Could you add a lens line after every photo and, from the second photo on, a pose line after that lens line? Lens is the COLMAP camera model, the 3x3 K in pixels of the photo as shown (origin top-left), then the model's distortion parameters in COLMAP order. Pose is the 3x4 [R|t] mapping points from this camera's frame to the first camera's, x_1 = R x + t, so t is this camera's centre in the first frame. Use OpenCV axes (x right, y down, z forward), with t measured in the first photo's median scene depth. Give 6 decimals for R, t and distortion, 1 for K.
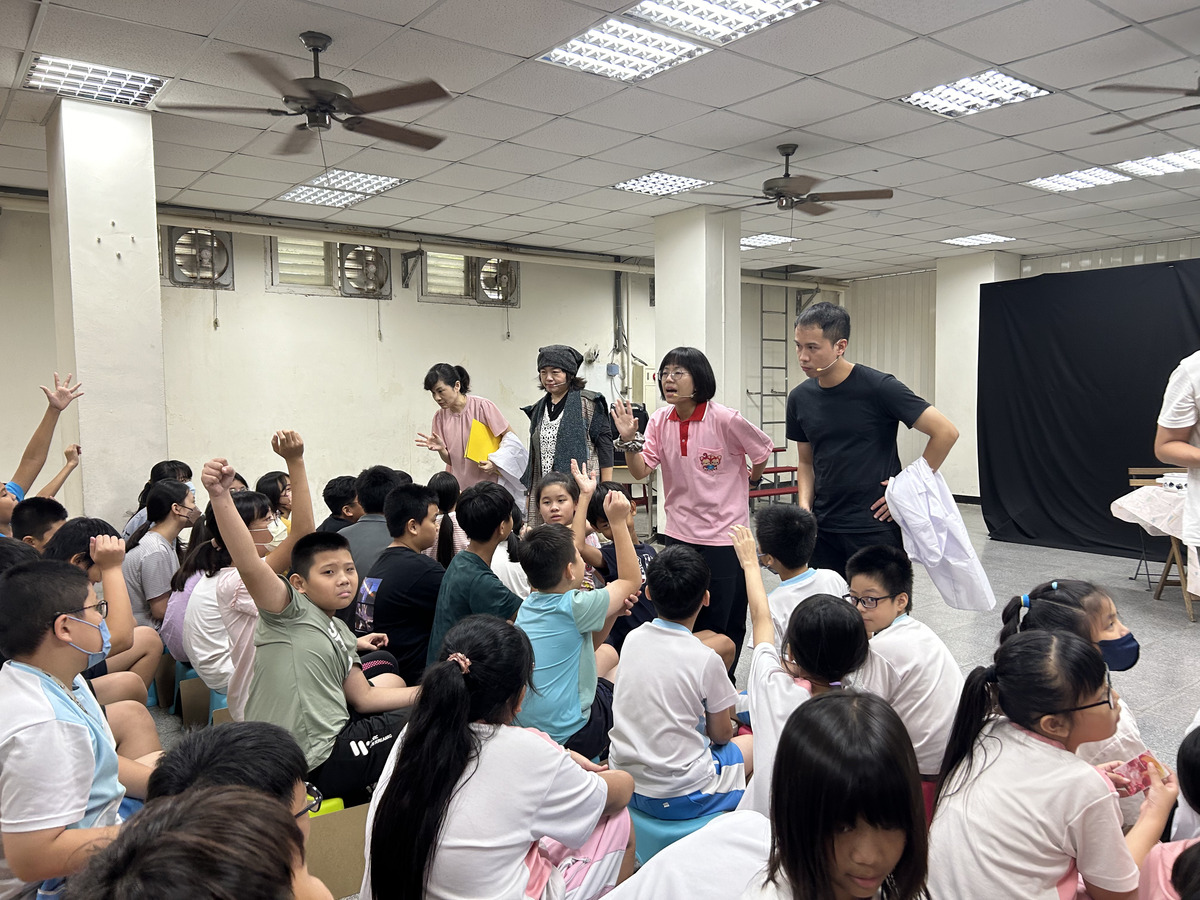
lens RADIAL K [[884.2, 0, 600.0], [0, 884.2, 450.0], [0, 0, 1]] dist [0.037718, -0.036572]
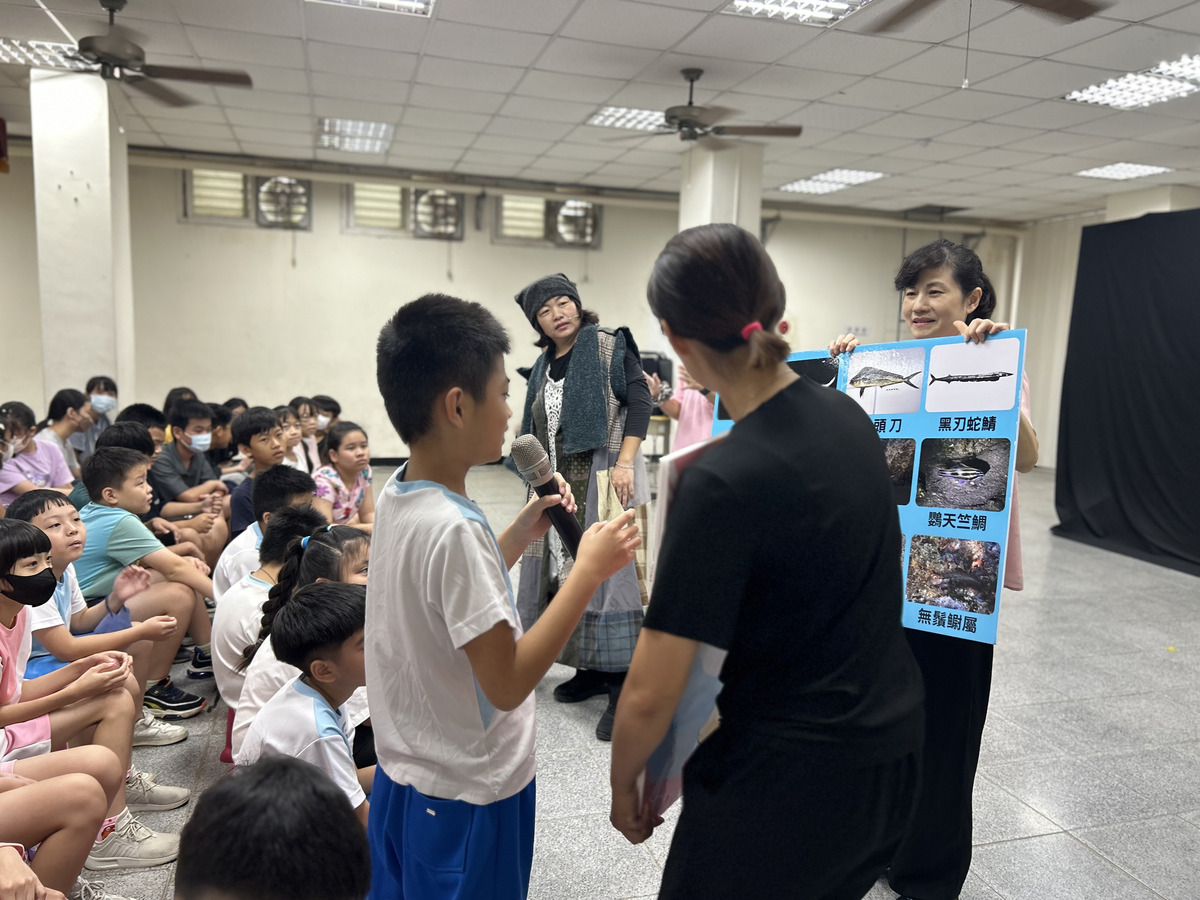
lens RADIAL K [[884.2, 0, 600.0], [0, 884.2, 450.0], [0, 0, 1]] dist [0.037718, -0.036572]
pose [[0.933266, 0.086729, -0.348558, 0.315406], [-0.066658, 0.995374, 0.069193, -0.007572], [0.352947, -0.041341, 0.934730, 0.064992]]
